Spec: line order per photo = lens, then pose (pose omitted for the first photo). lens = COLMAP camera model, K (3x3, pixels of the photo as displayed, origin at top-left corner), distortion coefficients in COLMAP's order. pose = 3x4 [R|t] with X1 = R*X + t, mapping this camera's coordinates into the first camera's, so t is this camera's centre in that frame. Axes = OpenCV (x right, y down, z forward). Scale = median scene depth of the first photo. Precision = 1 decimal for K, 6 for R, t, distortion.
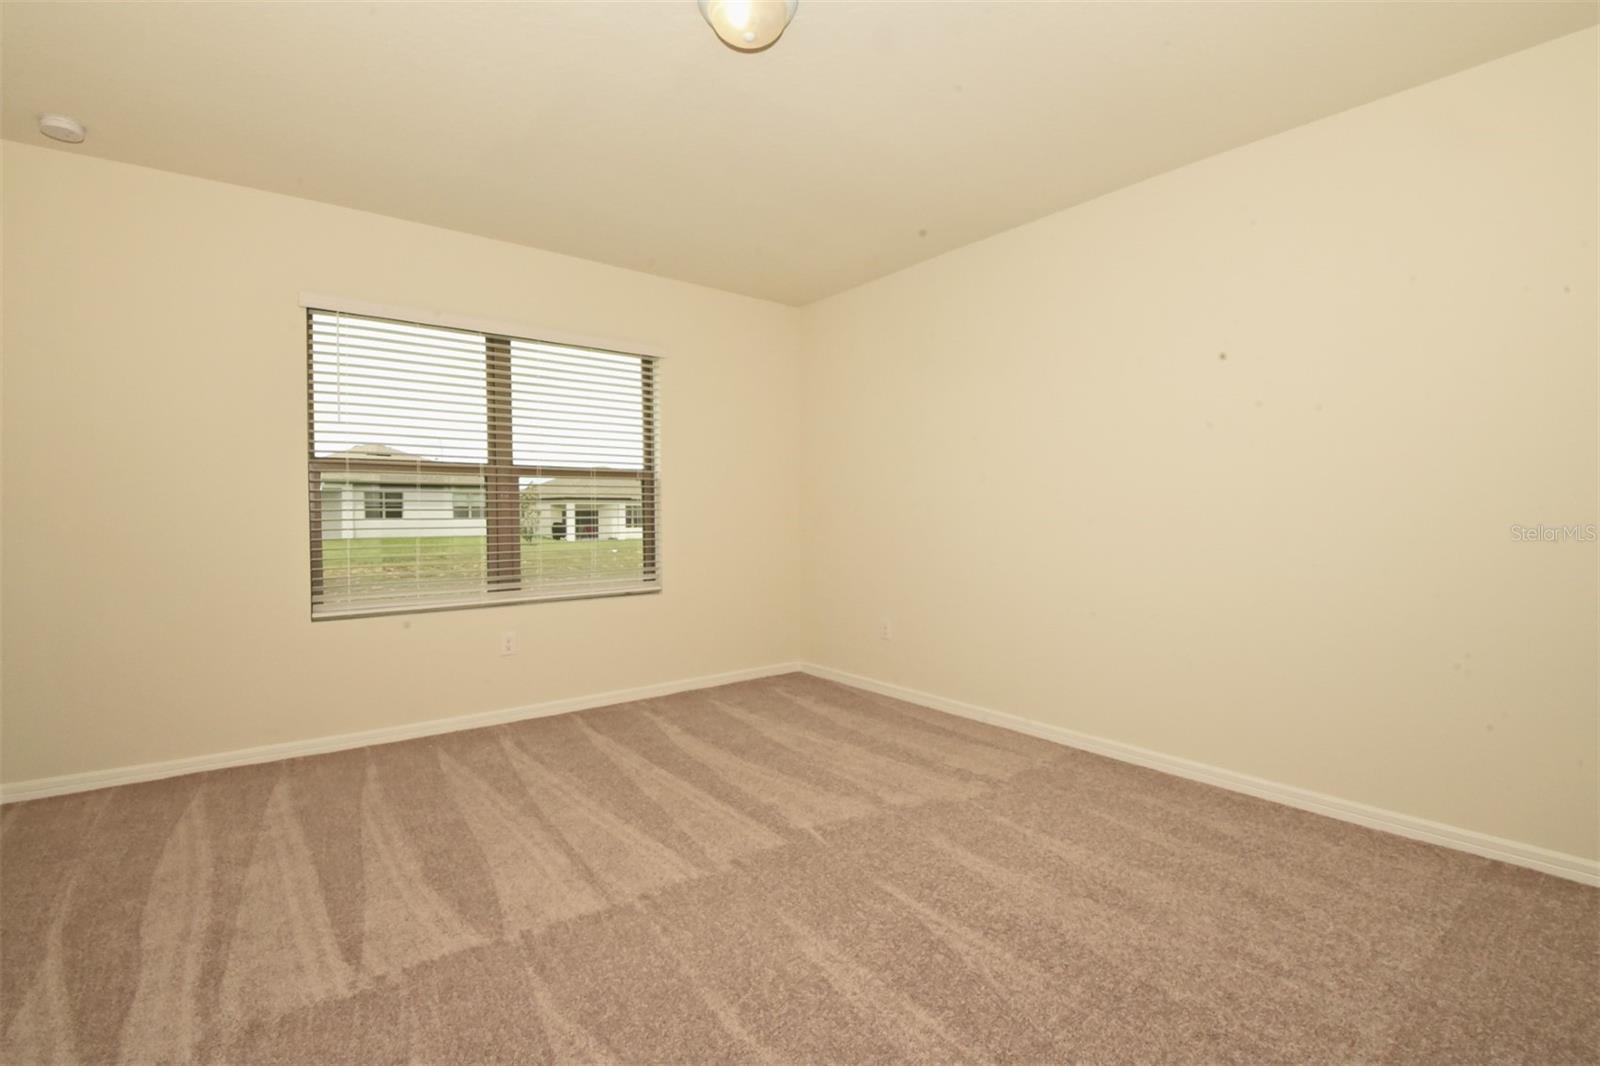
lens RADIAL K [[716.2, 0, 791.5], [0, 716.2, 528.7], [0, 0, 1]] dist [0.000585, -0.014573]
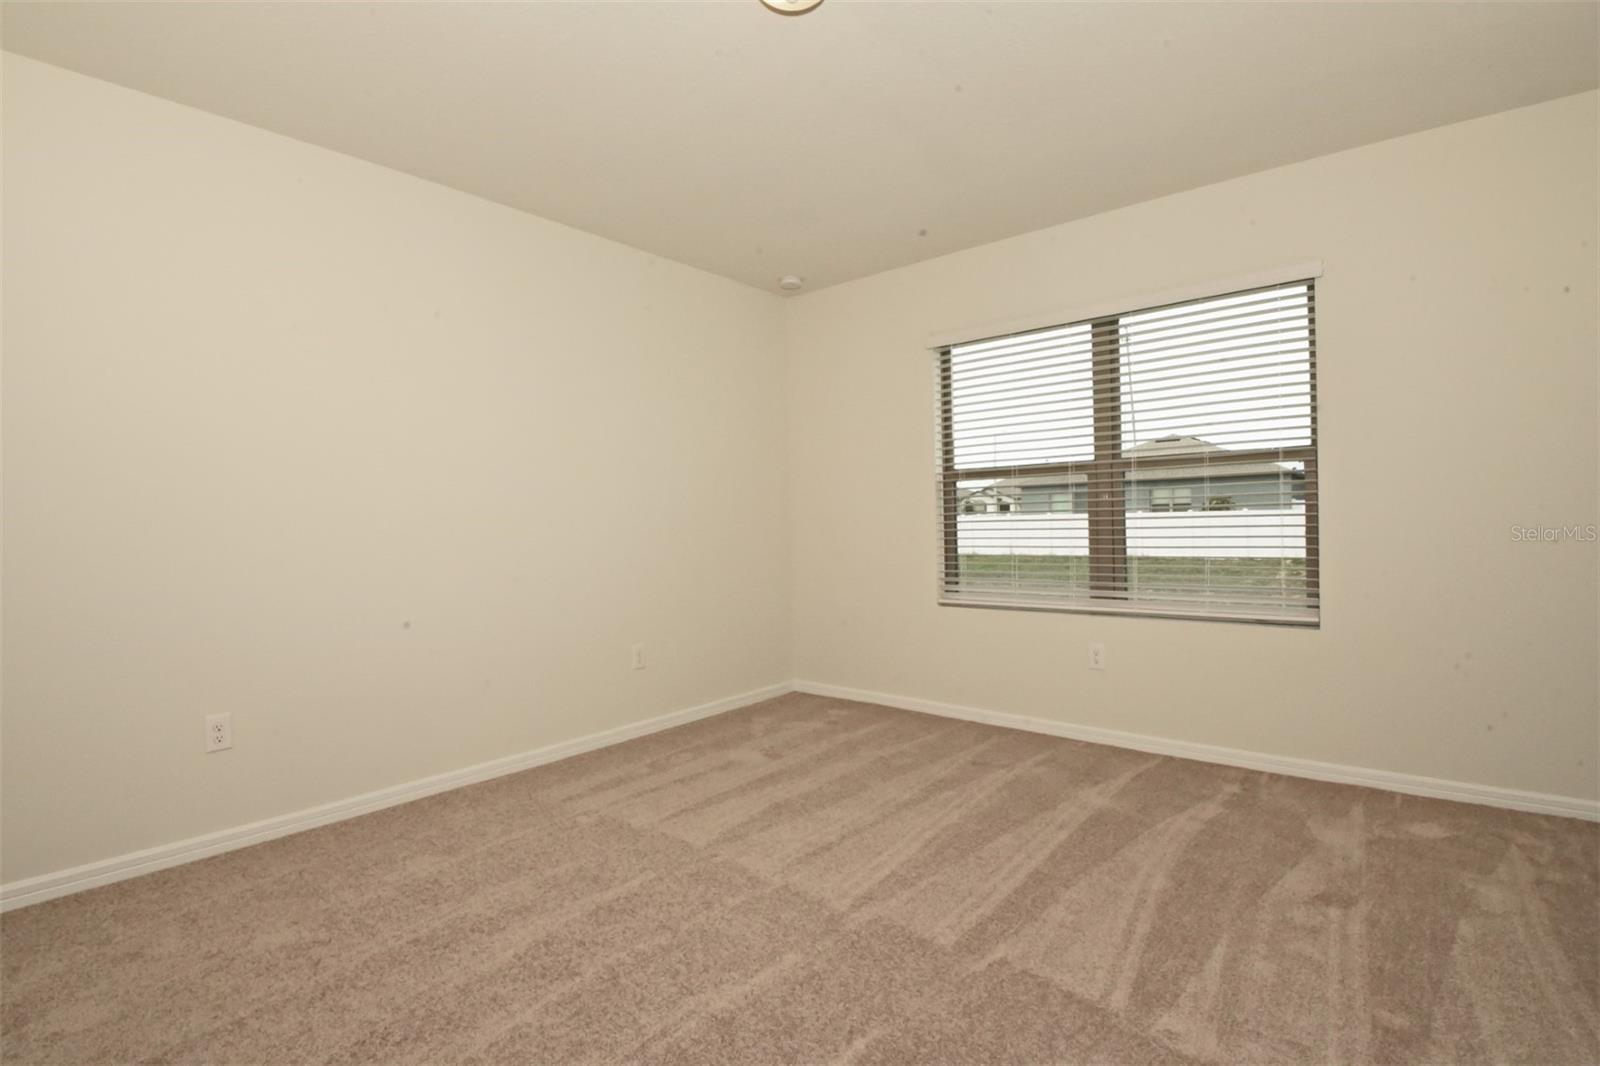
lens RADIAL K [[770.1, 0, 799.5], [0, 770.1, 528.2], [0, 0, 1]] dist [0.031244, -0.000063]
pose [[0.217179, 0.007425, -0.976104, 0.541656], [0.001906, 0.999966, 0.008031, -0.012539], [0.976130, -0.003605, 0.217157, 0.467417]]
